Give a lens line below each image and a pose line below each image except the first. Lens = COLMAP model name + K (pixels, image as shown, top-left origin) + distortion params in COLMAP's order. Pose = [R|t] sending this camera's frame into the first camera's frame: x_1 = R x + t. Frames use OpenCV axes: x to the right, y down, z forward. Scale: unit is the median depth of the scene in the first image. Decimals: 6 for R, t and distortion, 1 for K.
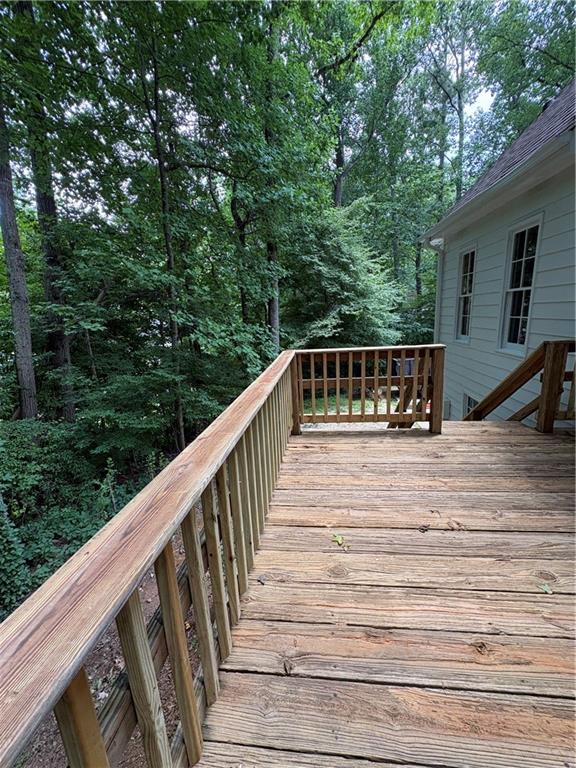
lens RADIAL K [[305.2, 0, 288.2], [0, 305.2, 385.3], [0, 0, 1]] dist [-0.001275, -0.000363]
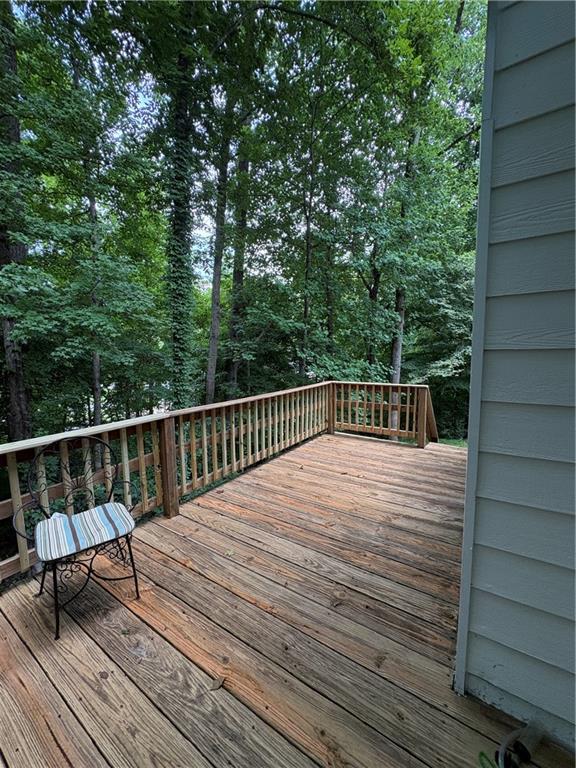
lens RADIAL K [[305.2, 0, 290.4], [0, 305.2, 385.1], [0, 0, 1]] dist [-0.001275, -0.000363]
pose [[0.888086, 0.090473, -0.450686, 0.180103], [-0.137199, 0.987921, -0.072032, 0.018142], [0.438725, 0.125804, 0.889772, -0.178202]]
